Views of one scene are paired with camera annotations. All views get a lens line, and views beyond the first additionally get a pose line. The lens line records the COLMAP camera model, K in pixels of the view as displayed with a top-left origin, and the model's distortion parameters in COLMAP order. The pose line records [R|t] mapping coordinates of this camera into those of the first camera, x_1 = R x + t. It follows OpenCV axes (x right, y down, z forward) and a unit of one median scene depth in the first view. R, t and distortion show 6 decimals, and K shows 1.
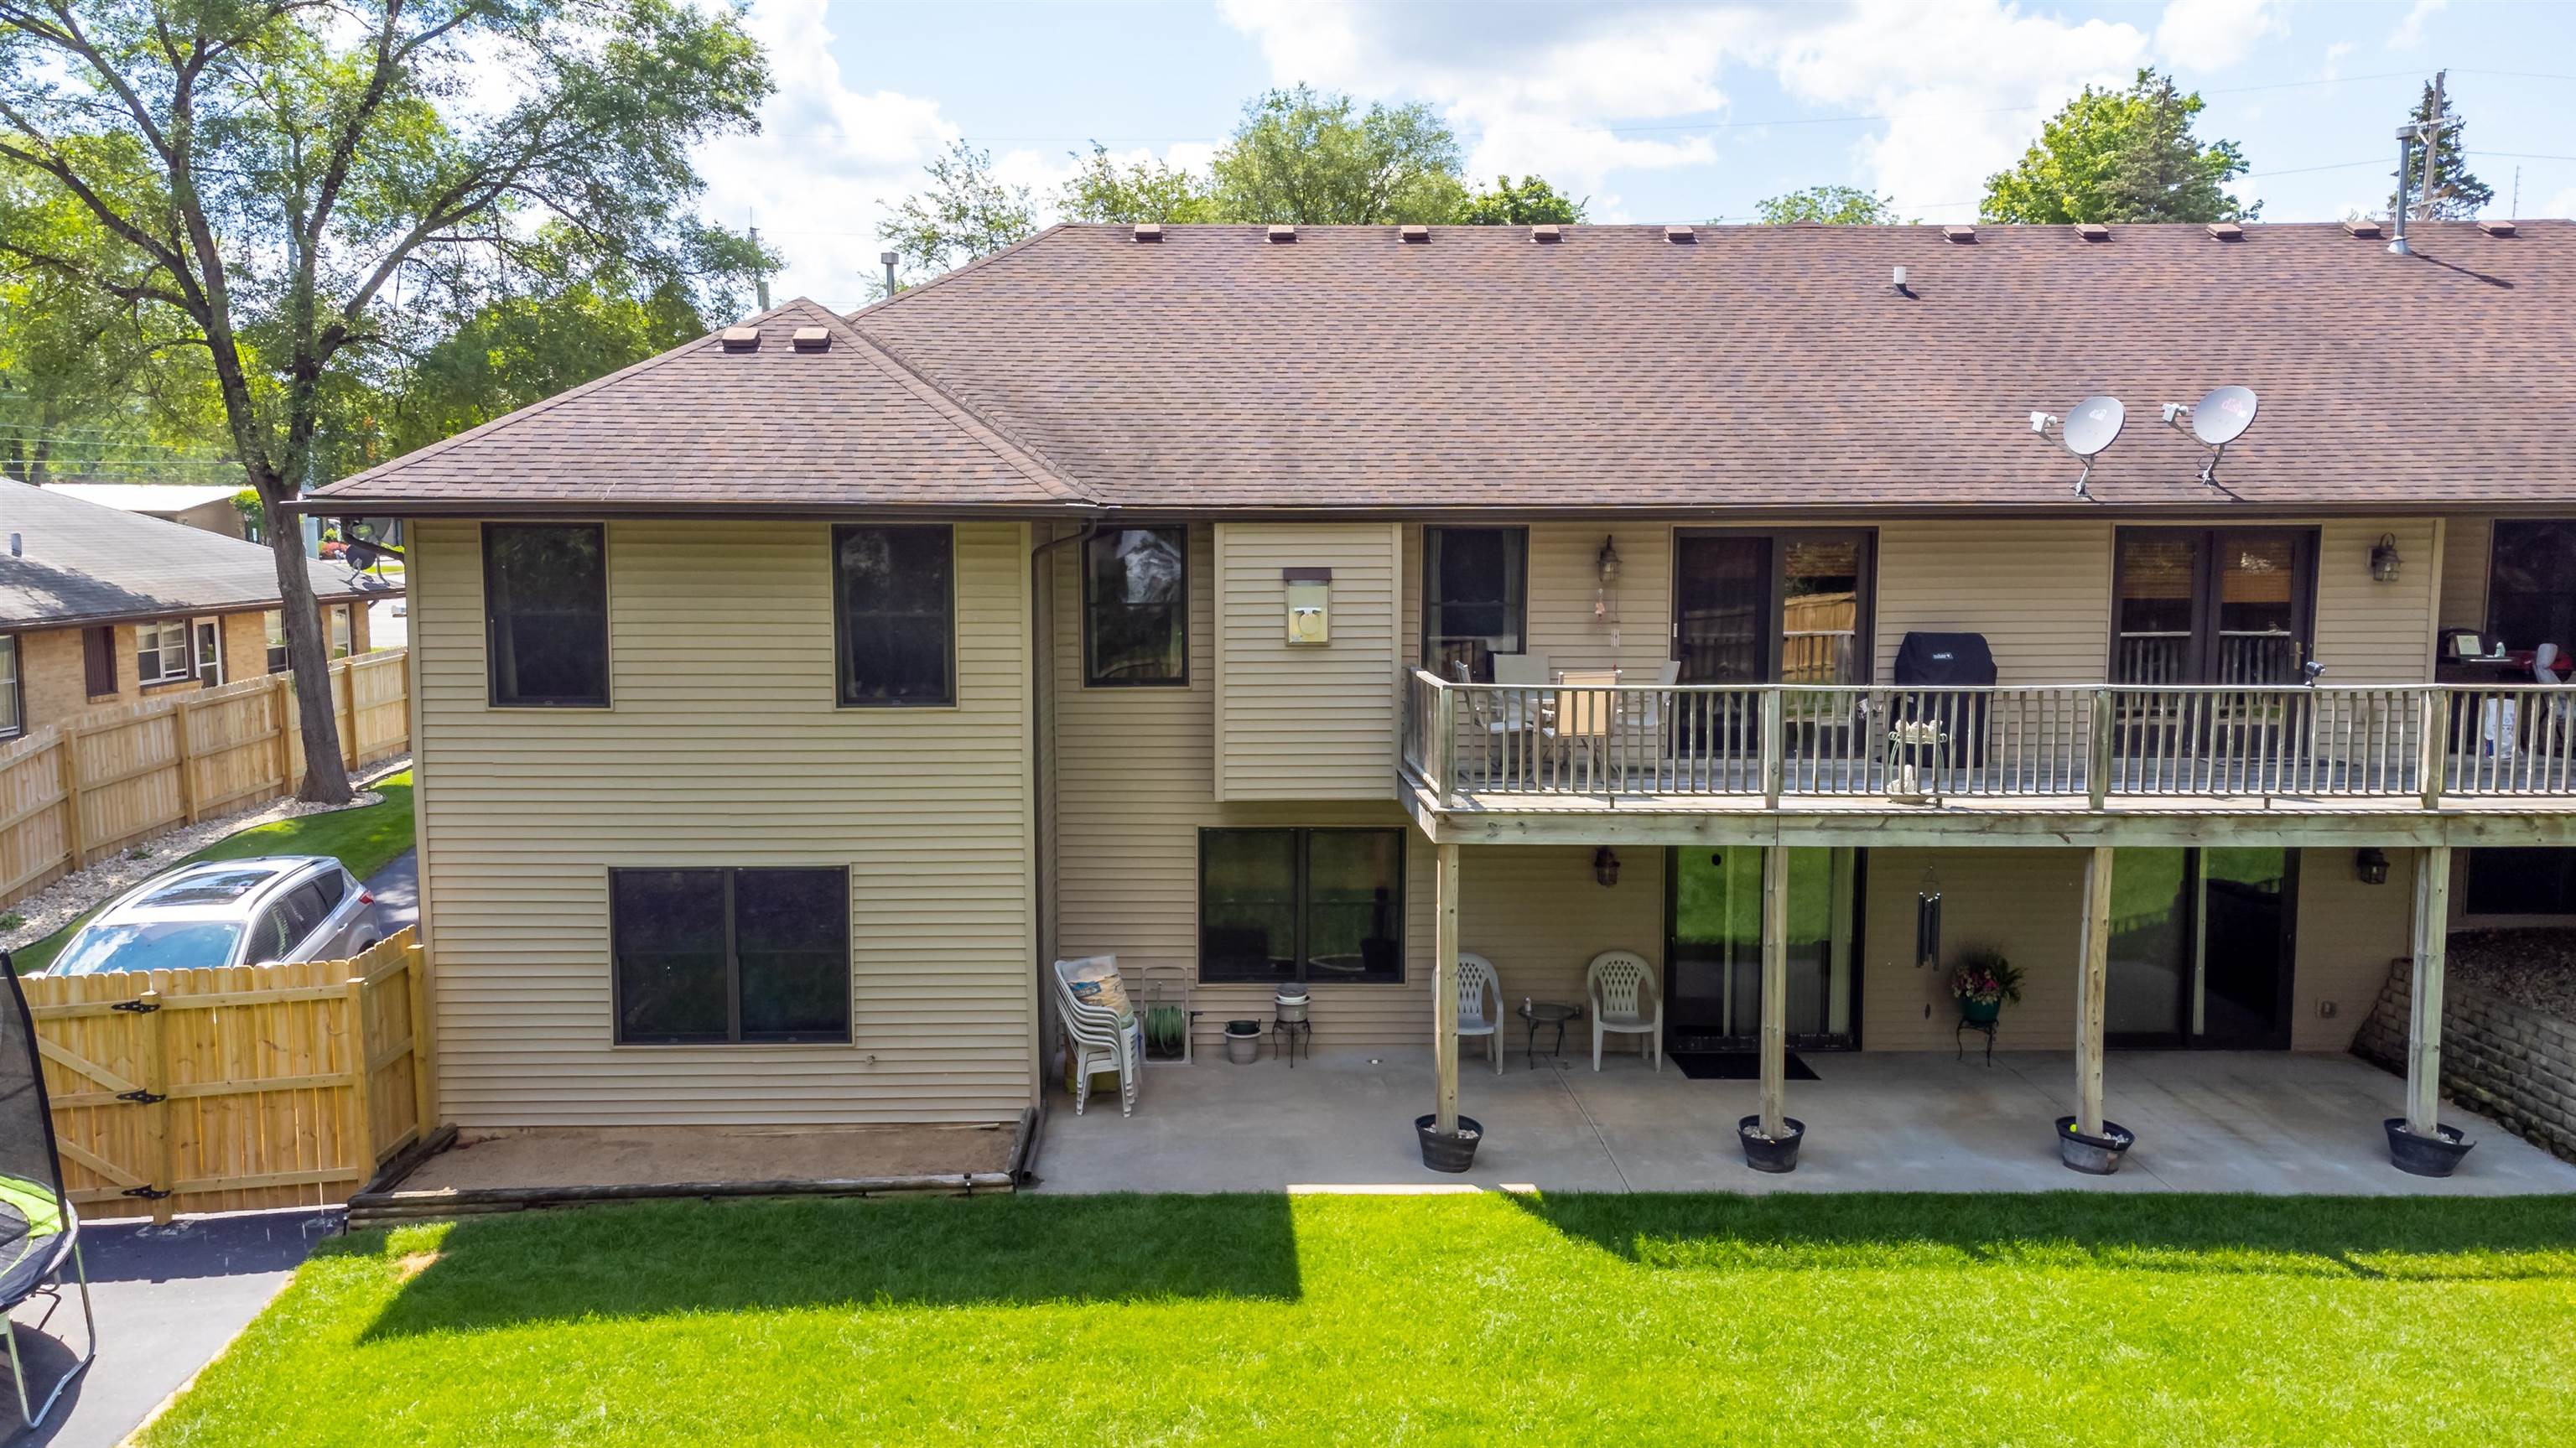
lens RADIAL K [[1824.9, 0, 1288.0], [0, 1824.9, 724.0], [0, 0, 1]] dist [0.022872, 0.030671]
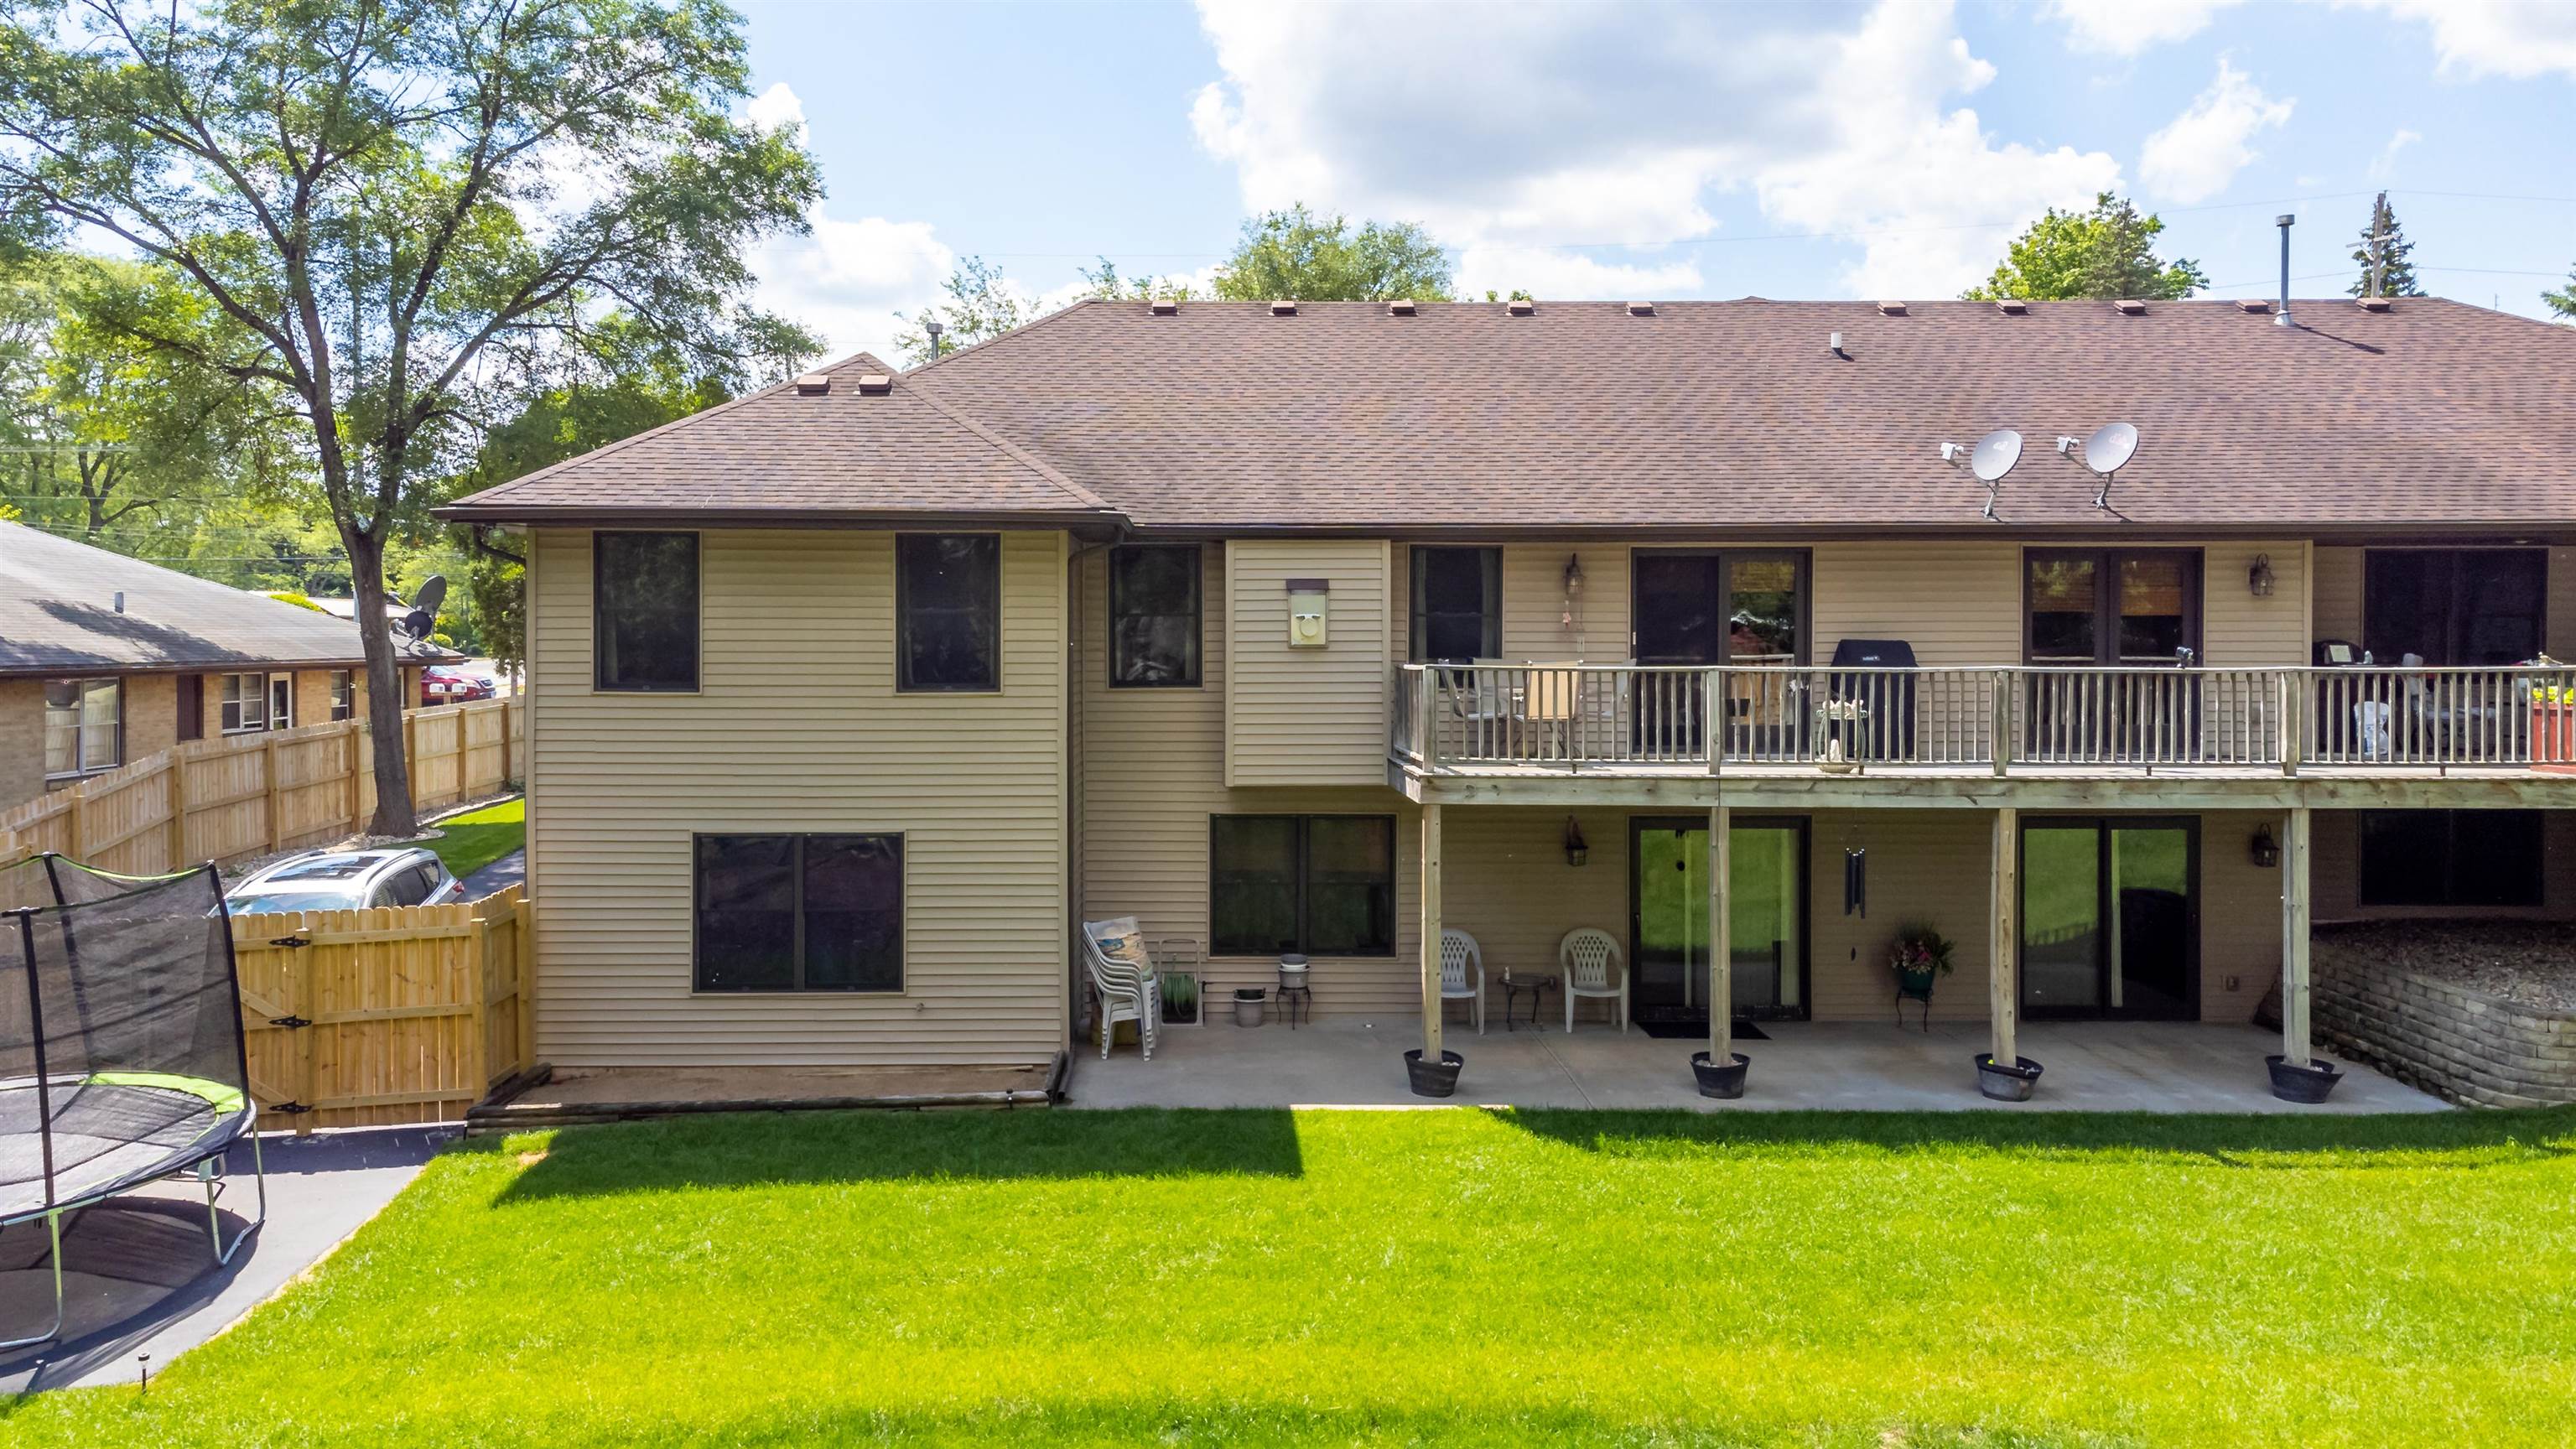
lens RADIAL K [[1815.1, 0, 1270.9], [0, 1815.1, 674.7], [0, 0, 1]] dist [0.032122, 0.003122]
pose [[0.999970, 0.000536, -0.007782, -0.003415], [-0.001214, 0.996176, -0.087358, 0.072425], [0.007705, 0.087365, 0.996147, -0.121056]]
